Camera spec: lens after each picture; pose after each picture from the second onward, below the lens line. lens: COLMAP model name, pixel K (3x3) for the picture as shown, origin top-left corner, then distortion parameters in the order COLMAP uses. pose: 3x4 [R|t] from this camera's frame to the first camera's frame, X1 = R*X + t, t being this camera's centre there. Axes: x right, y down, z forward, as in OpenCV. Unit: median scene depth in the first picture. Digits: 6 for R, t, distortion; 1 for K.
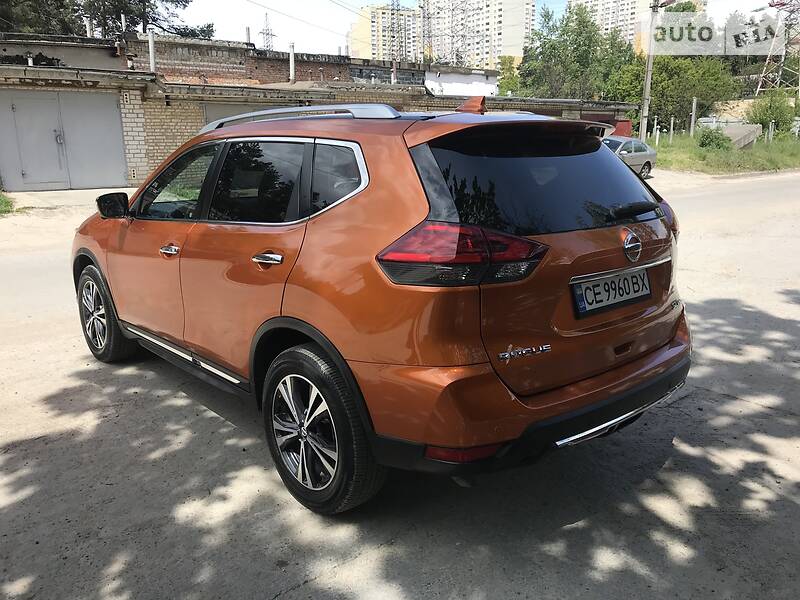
lens RADIAL K [[666.4, 0, 392.7], [0, 666.4, 299.6], [0, 0, 1]] dist [0.013328, 0.015657]
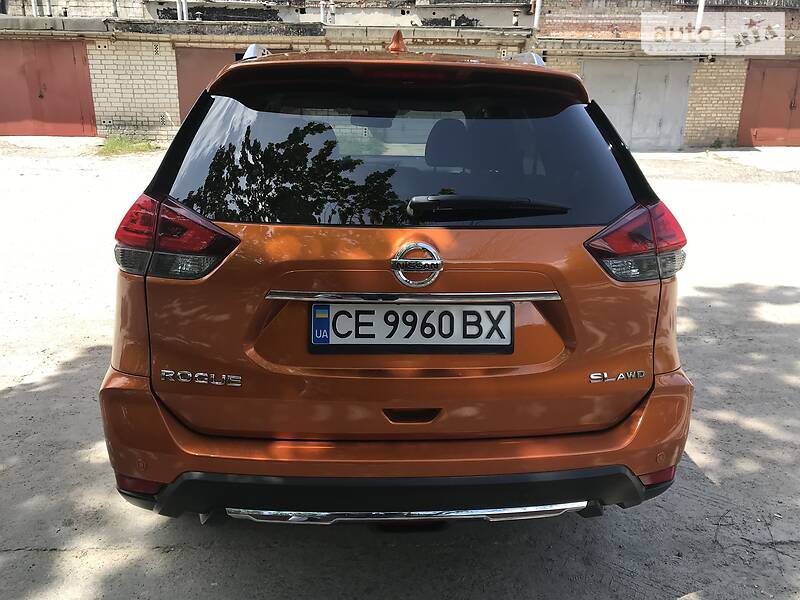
lens RADIAL K [[666.4, 0, 392.7], [0, 666.4, 299.6], [0, 0, 1]] dist [0.013328, 0.015657]
pose [[0.795287, 0.195476, -0.573854, 0.121320], [-0.163057, 0.980679, 0.108079, -0.018824], [0.583894, 0.007617, 0.811795, 0.080896]]
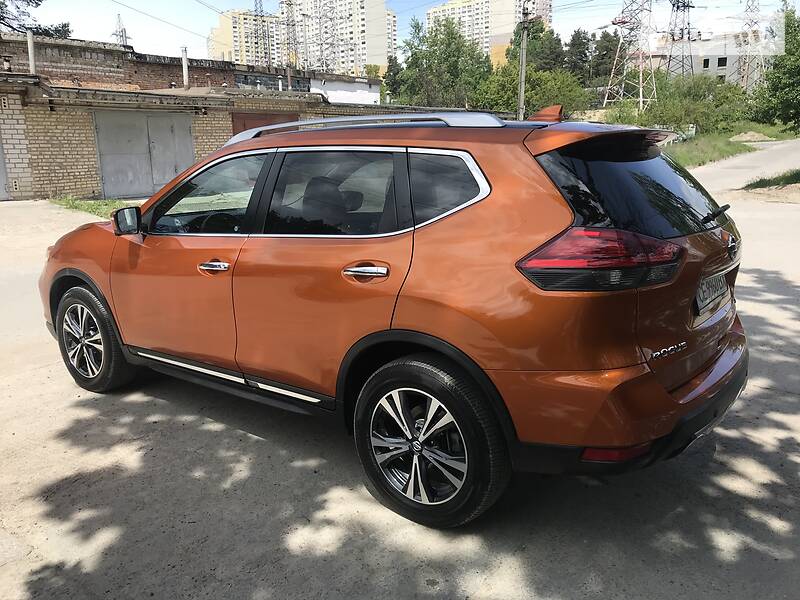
lens RADIAL K [[666.4, 0, 392.7], [0, 666.4, 299.6], [0, 0, 1]] dist [0.013328, 0.015657]
pose [[0.980820, -0.047466, 0.189048, -0.065272], [0.049424, 0.998762, -0.005653, -0.002462], [-0.188546, 0.014888, 0.981952, 0.007916]]
